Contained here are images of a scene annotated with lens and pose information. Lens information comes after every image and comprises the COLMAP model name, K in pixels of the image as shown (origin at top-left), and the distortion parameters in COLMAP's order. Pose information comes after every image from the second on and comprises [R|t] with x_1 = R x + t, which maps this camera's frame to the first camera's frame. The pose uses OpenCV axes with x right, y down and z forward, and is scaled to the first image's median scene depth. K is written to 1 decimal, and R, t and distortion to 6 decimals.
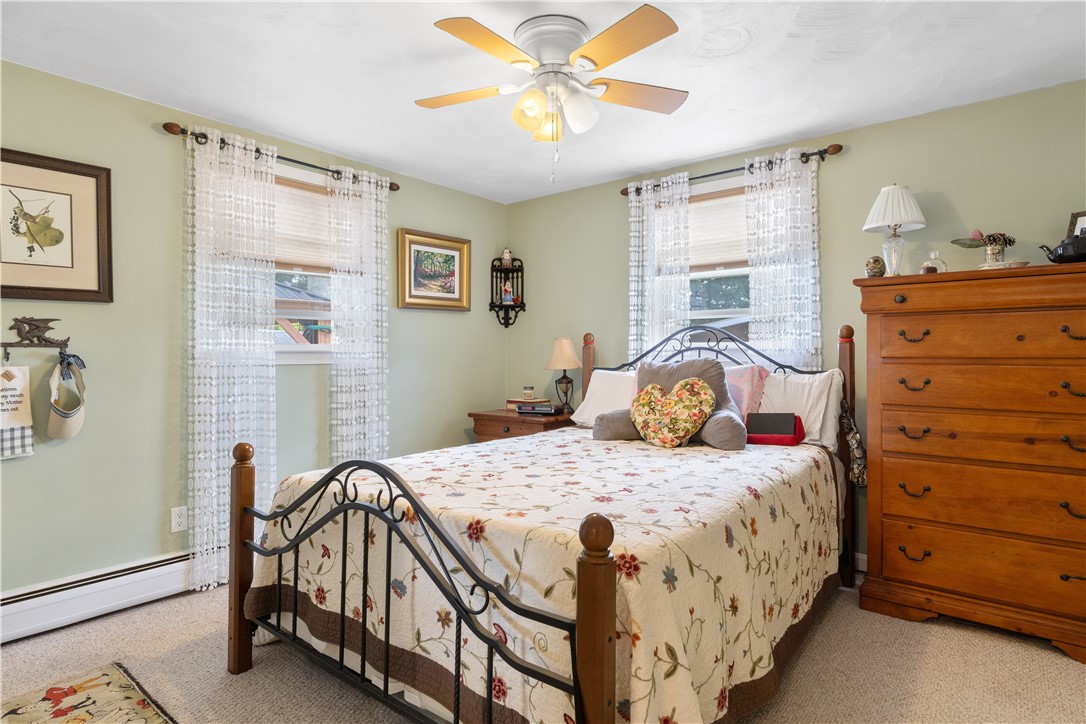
lens RADIAL K [[586.6, 0, 536.4], [0, 586.6, 356.7], [0, 0, 1]] dist [-0.002791, -0.000222]
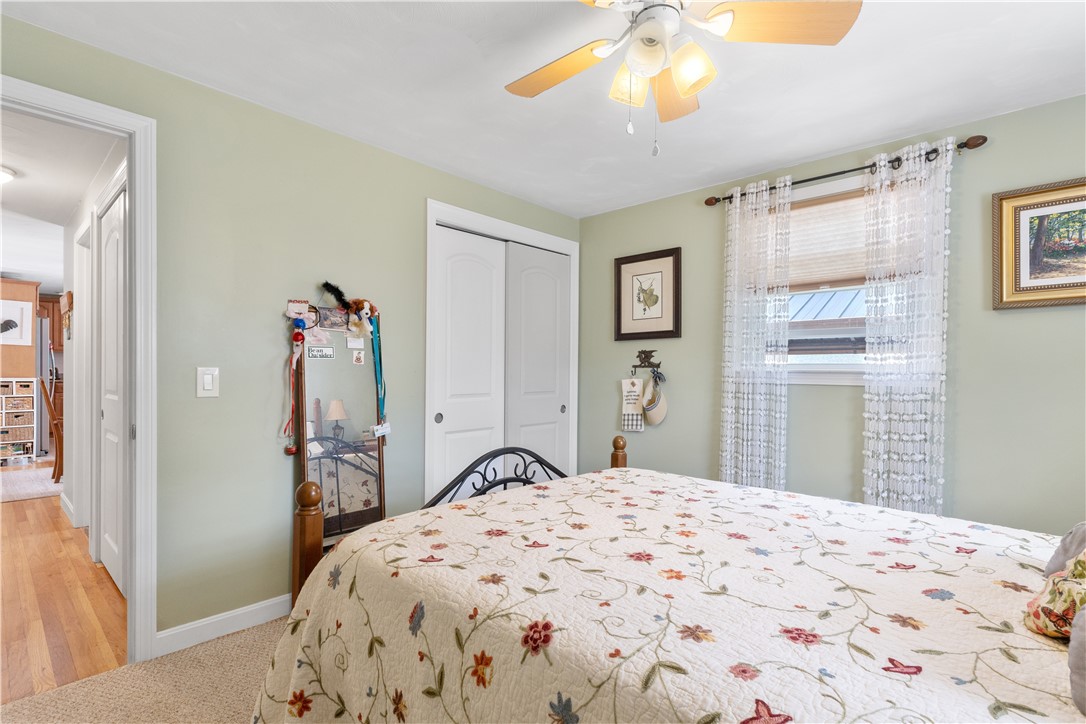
lens RADIAL K [[514.3, 0, 544.1], [0, 514.3, 377.8], [0, 0, 1]] dist [-0.001108, -0.000382]
pose [[-0.050723, 0.016381, -0.998578, 0.633270], [-0.013819, 0.999758, 0.017102, -0.008511], [0.998617, 0.014666, -0.050484, 0.779281]]
